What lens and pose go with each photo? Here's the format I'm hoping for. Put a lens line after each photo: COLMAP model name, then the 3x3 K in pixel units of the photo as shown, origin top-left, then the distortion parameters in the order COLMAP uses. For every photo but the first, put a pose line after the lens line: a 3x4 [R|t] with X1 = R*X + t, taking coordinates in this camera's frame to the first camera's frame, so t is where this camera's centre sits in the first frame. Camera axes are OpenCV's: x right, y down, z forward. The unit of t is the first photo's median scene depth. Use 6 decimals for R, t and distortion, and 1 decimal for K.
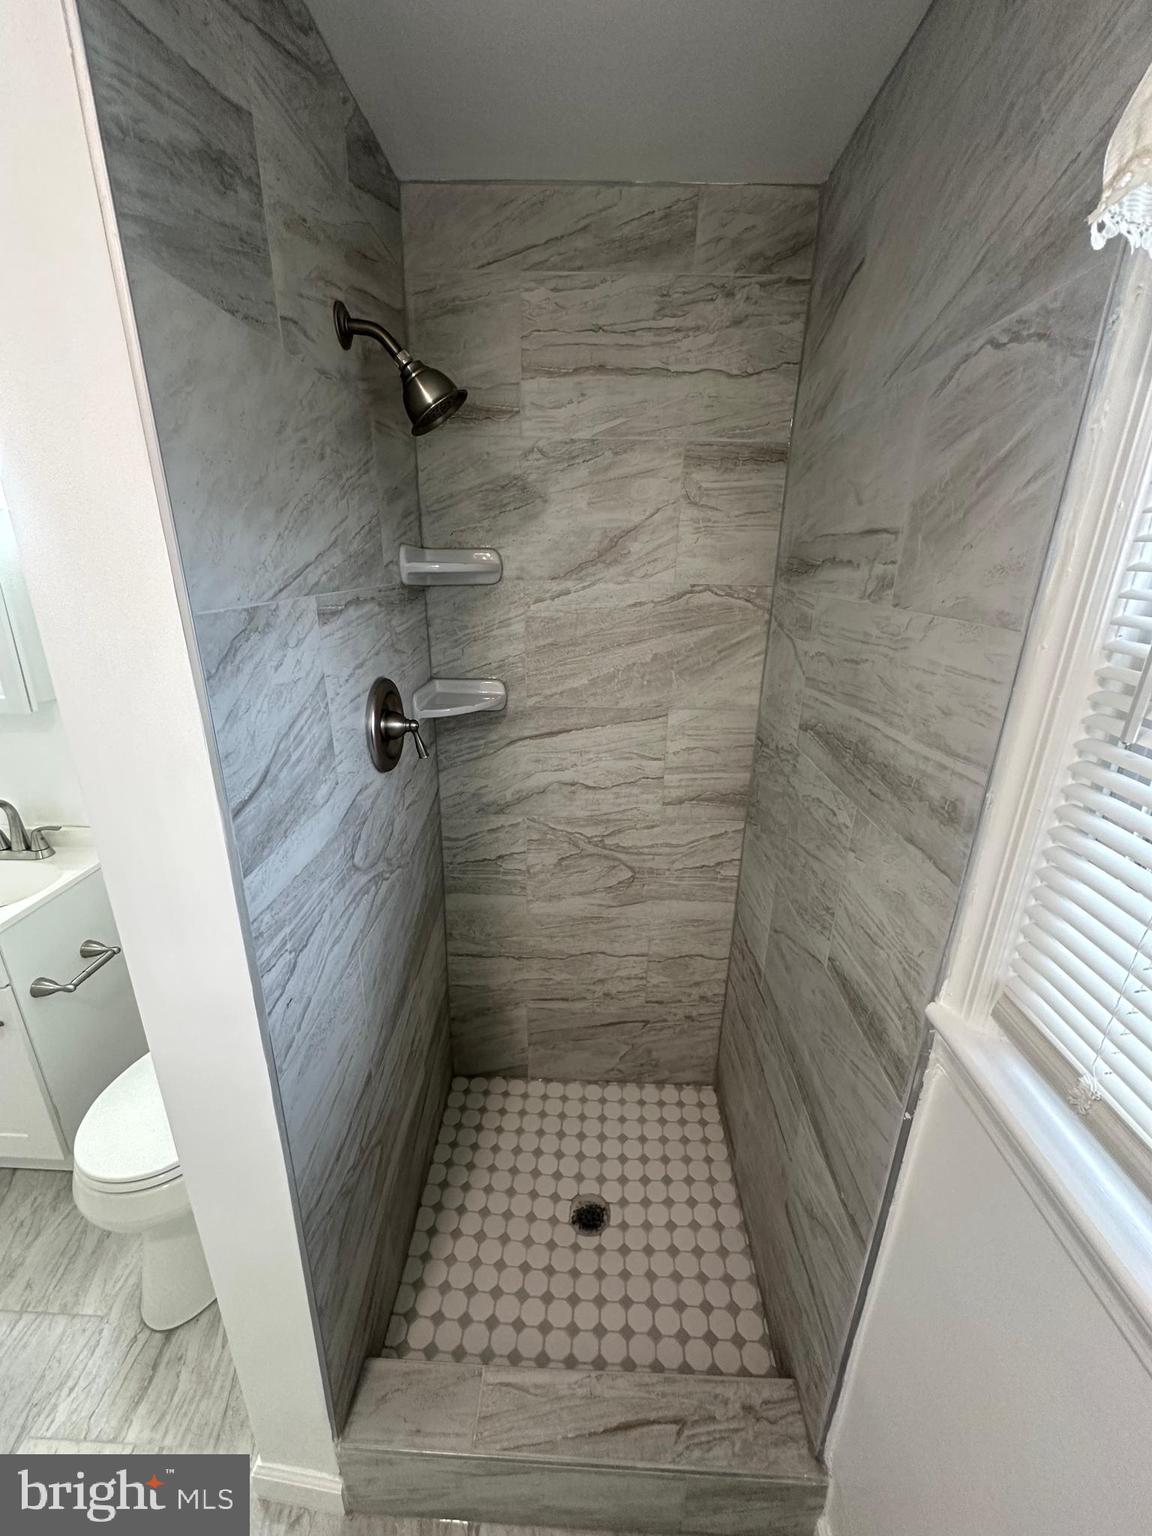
lens RADIAL K [[613.4, 0, 575.6], [0, 613.4, 768.6], [0, 0, 1]] dist [-0.000474, 0.000162]
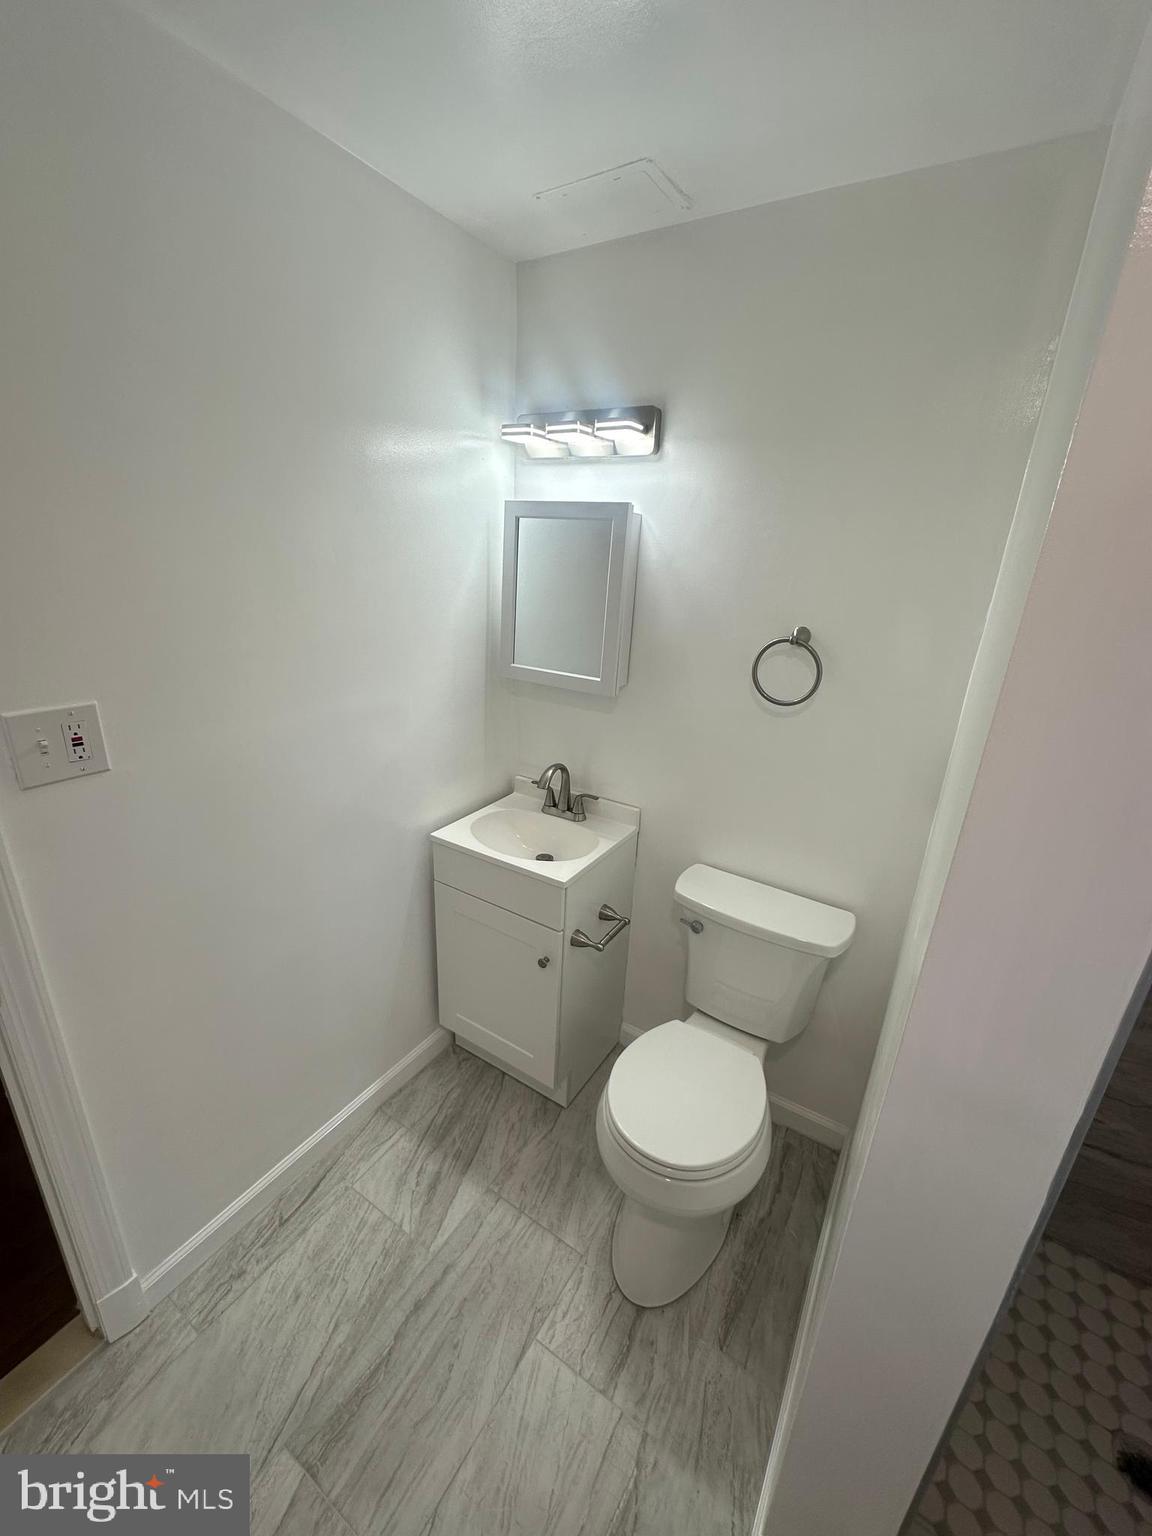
lens RADIAL K [[613.4, 0, 573.0], [0, 613.4, 769.5], [0, 0, 1]] dist [-0.000474, 0.000162]
pose [[0.861823, 0.189379, -0.470528, -0.444797], [-0.193590, 0.980268, 0.039959, 0.011542], [0.468811, 0.056652, 0.881480, -0.012679]]
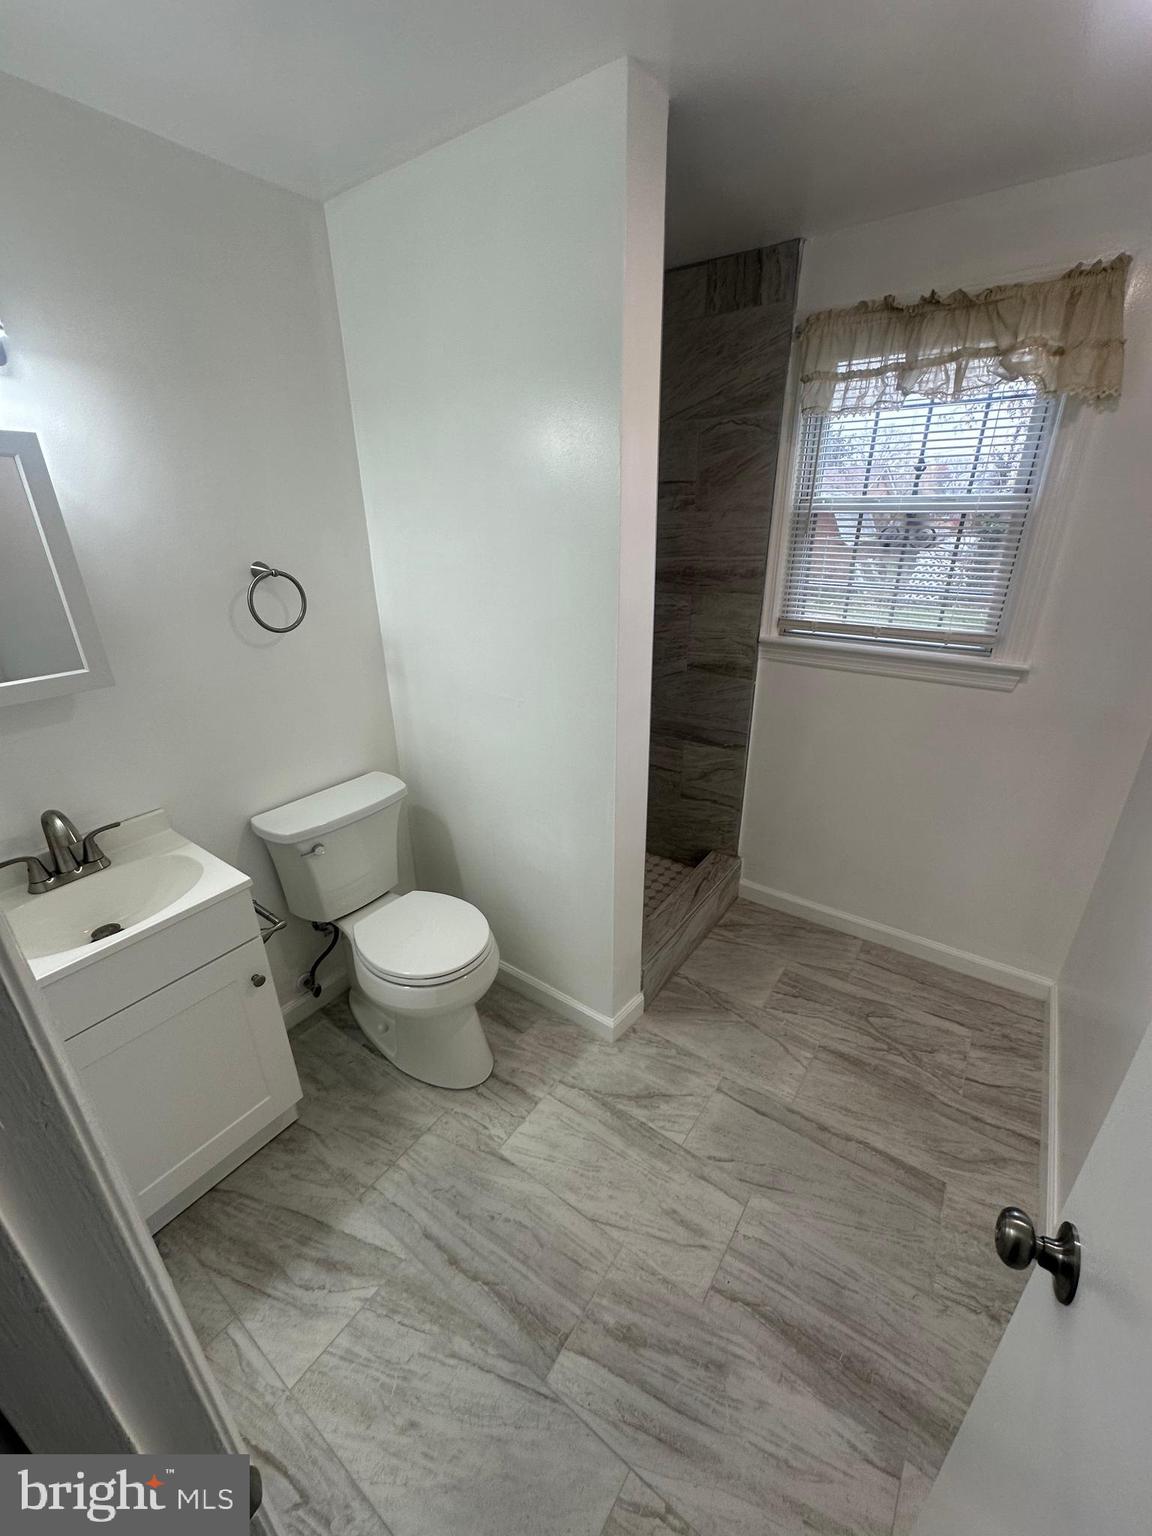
lens RADIAL K [[613.4, 0, 577.7], [0, 613.4, 767.1], [0, 0, 1]] dist [-0.000474, 0.000162]
pose [[0.557199, -0.346427, 0.754664, -1.356965], [0.294388, 0.932200, 0.210566, 0.036705], [-0.776444, 0.104837, 0.621405, -0.084273]]
